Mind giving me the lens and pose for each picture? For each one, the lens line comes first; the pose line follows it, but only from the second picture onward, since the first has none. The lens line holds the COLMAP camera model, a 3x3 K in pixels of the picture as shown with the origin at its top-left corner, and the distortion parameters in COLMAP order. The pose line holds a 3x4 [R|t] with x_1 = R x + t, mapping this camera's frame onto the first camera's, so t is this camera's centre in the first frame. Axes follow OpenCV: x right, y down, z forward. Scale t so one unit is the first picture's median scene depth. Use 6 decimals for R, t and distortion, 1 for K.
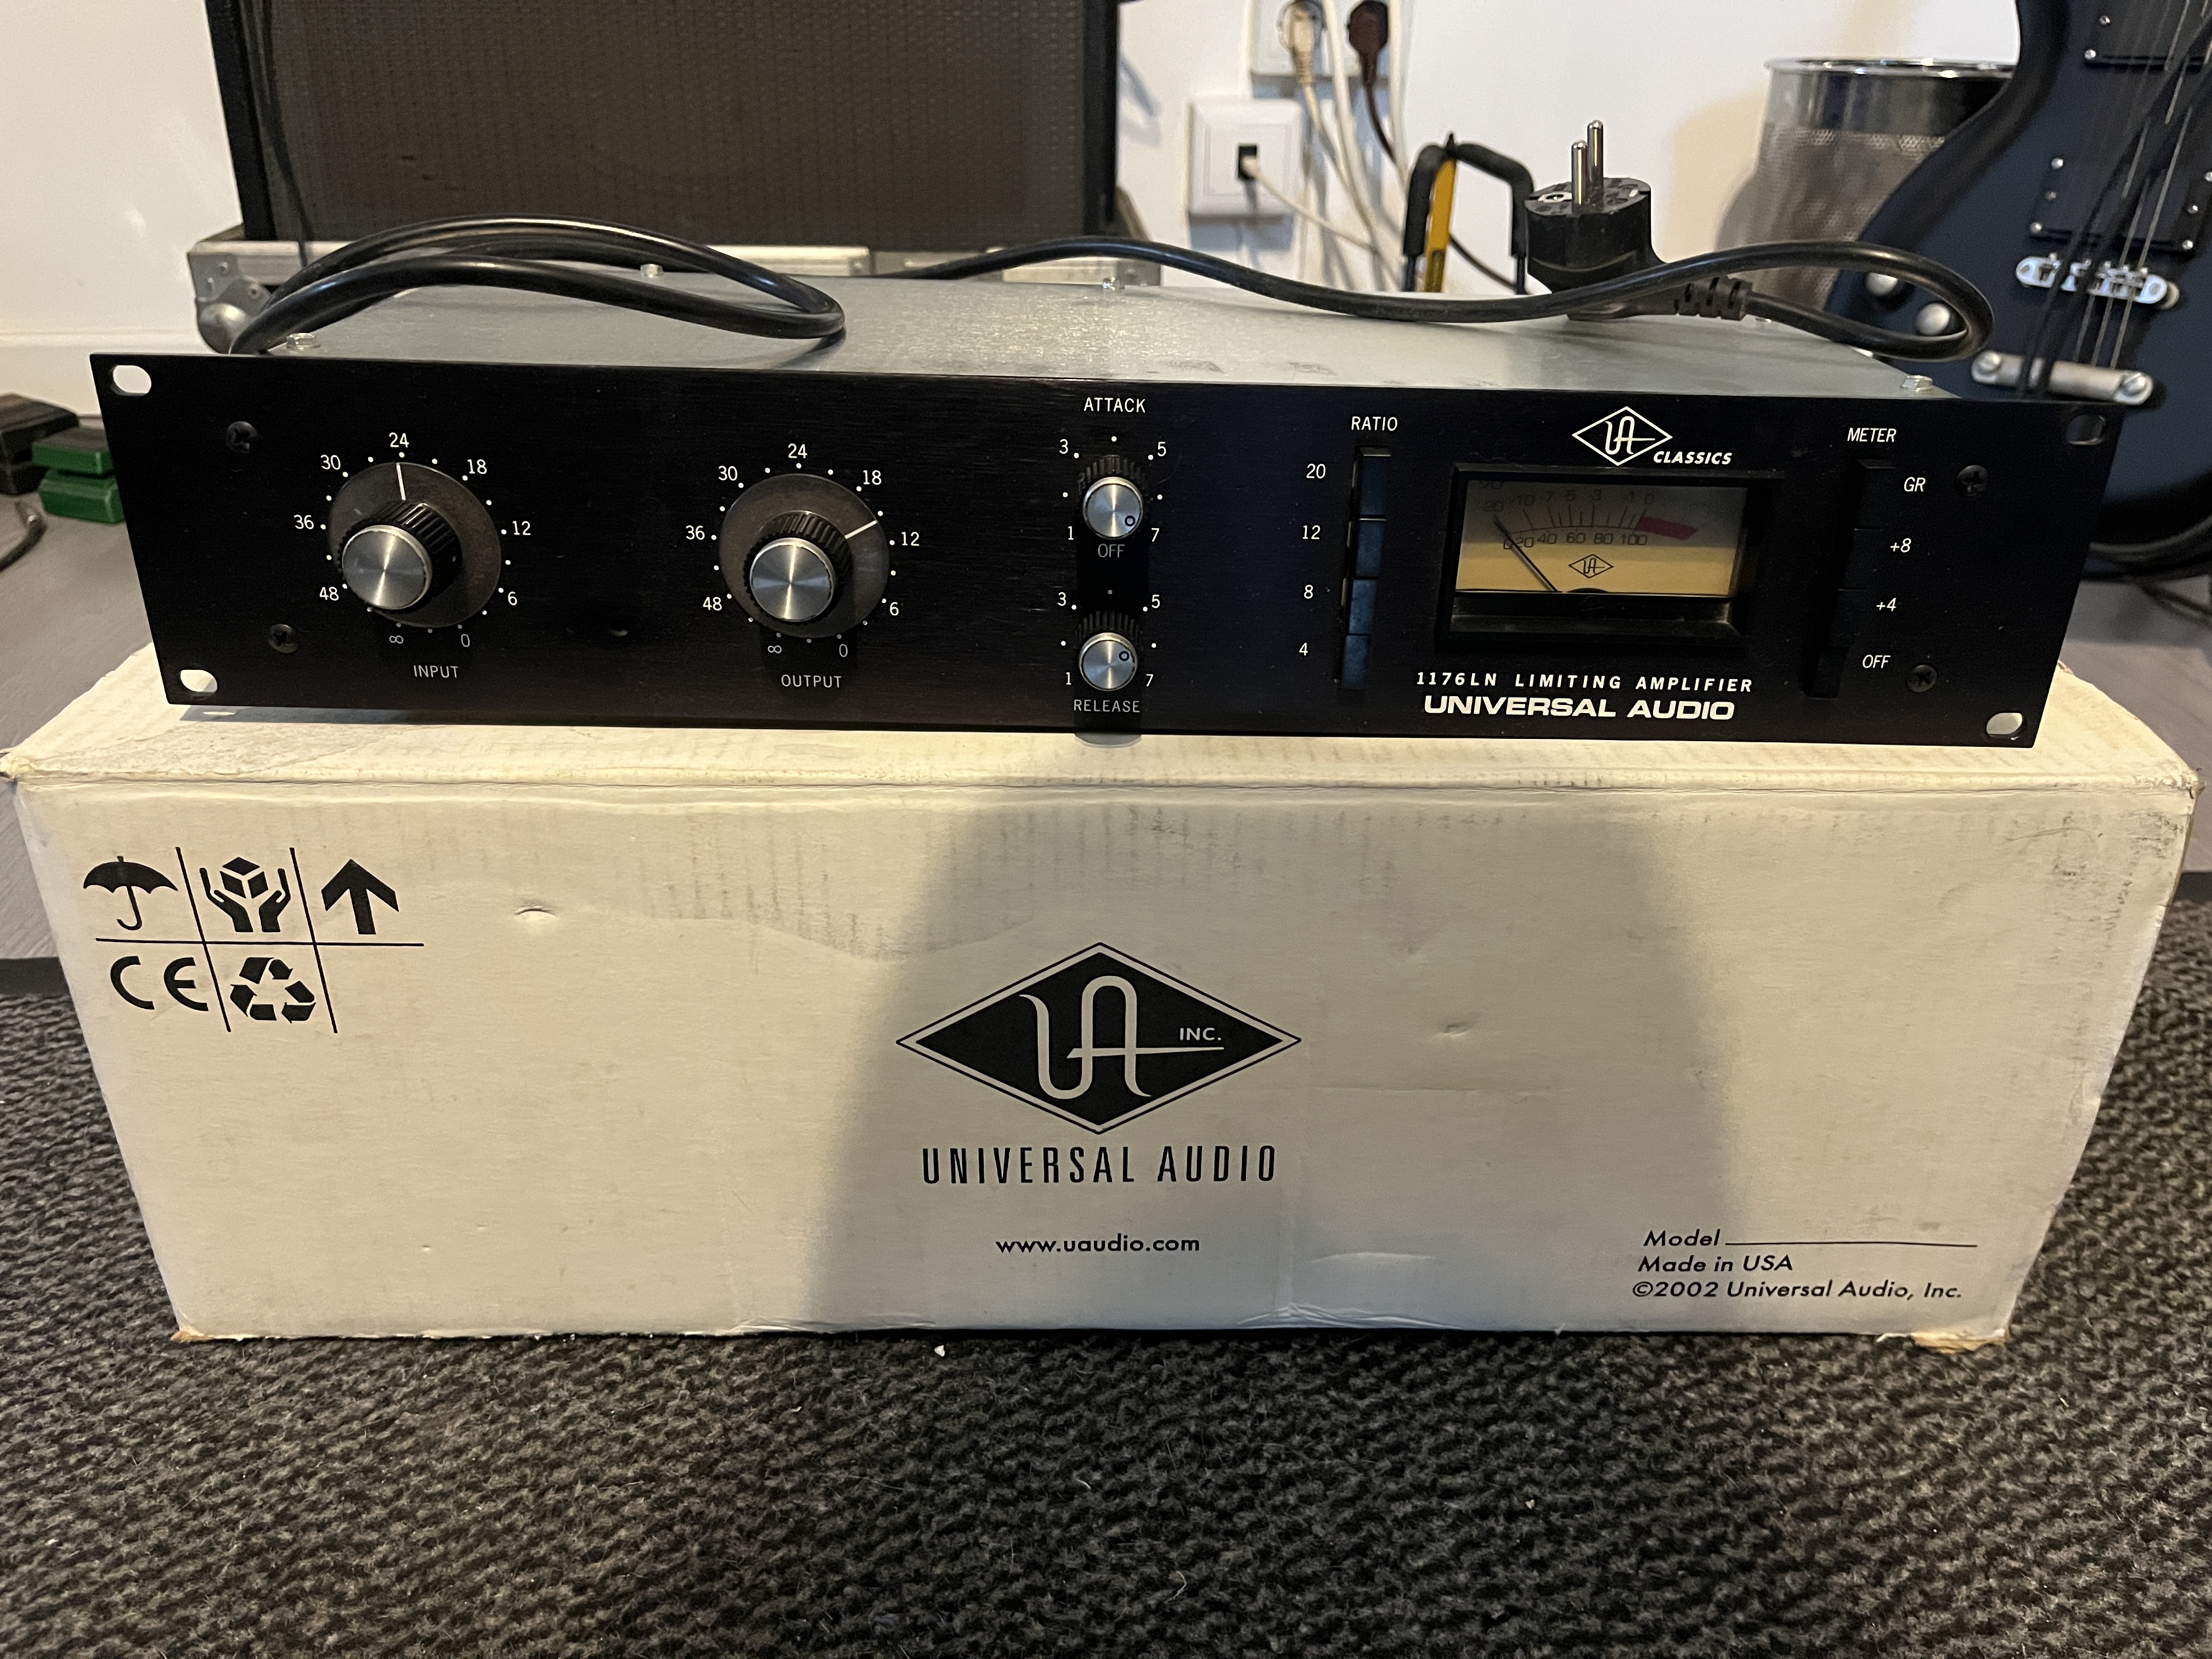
lens RADIAL K [[1684.3, 0, 1104.6], [0, 1684.3, 833.4], [0, 0, 1]] dist [0.080718, -0.130093]
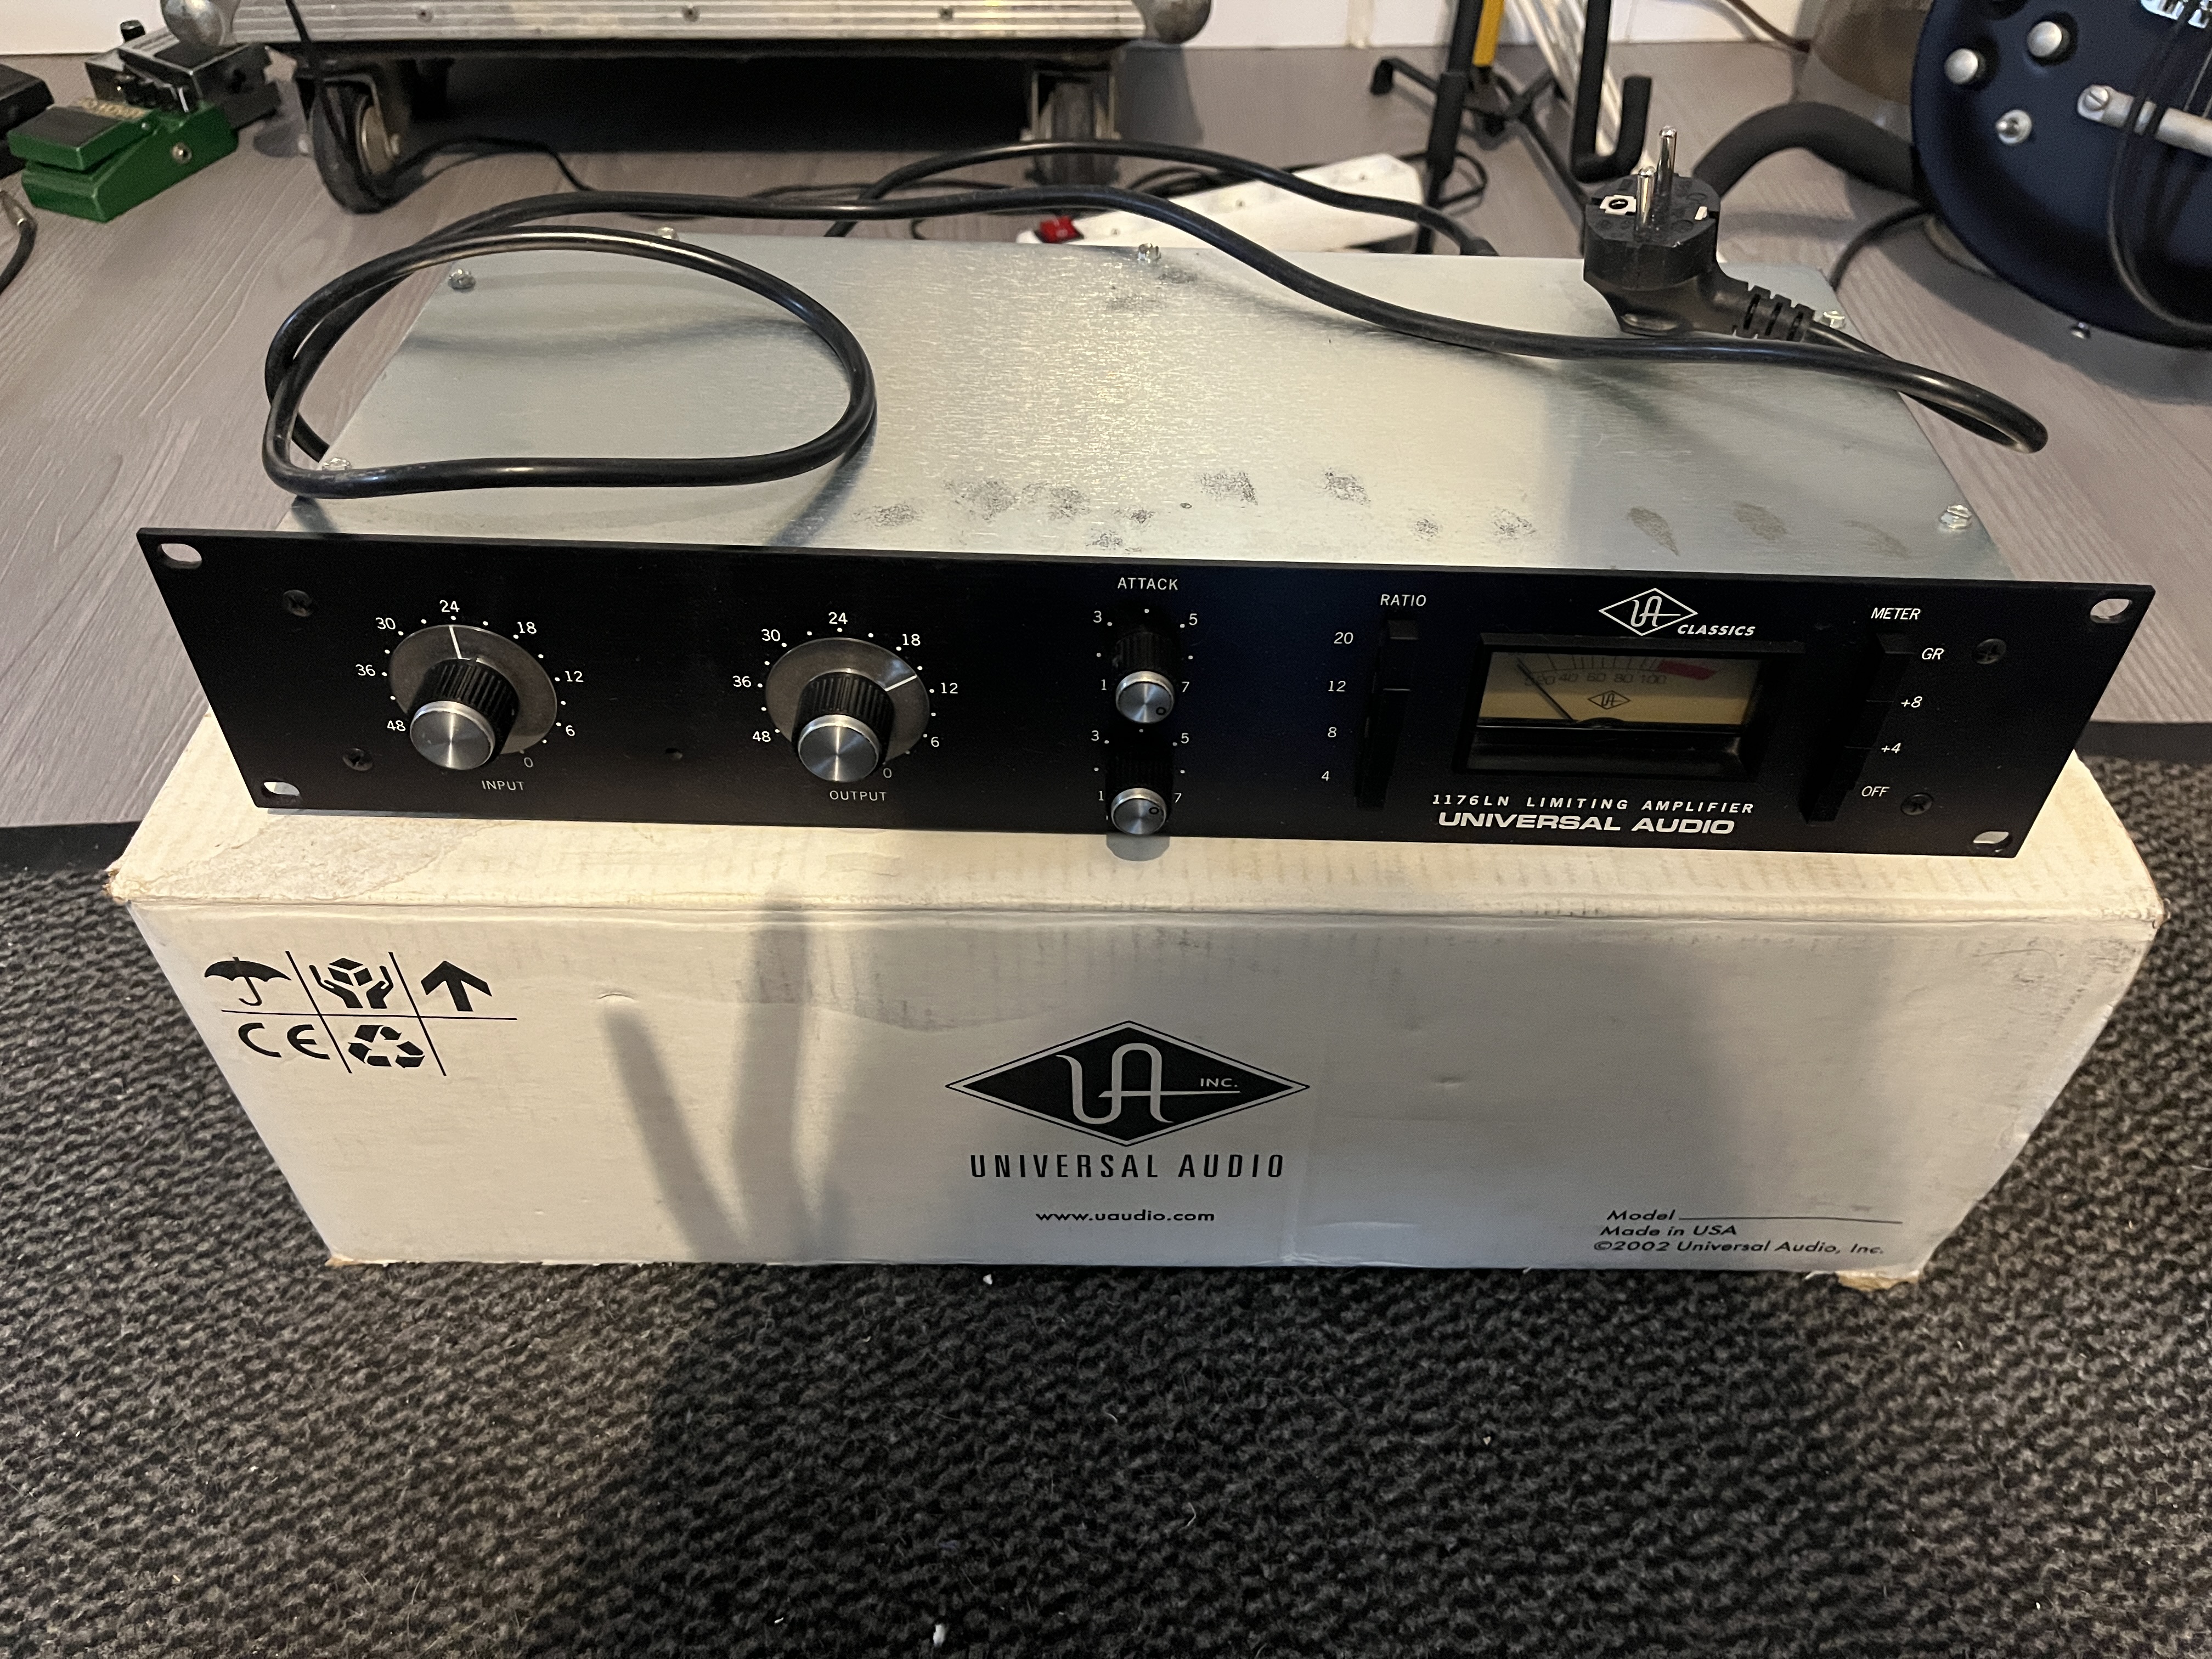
lens RADIAL K [[1684.3, 0, 1108.0], [0, 1684.3, 841.6], [0, 0, 1]] dist [0.080718, -0.130093]
pose [[0.999855, 0.009397, -0.014207, -0.001811], [-0.004699, 0.953849, 0.300248, -0.351097], [0.016373, -0.300138, 0.953755, -0.011389]]
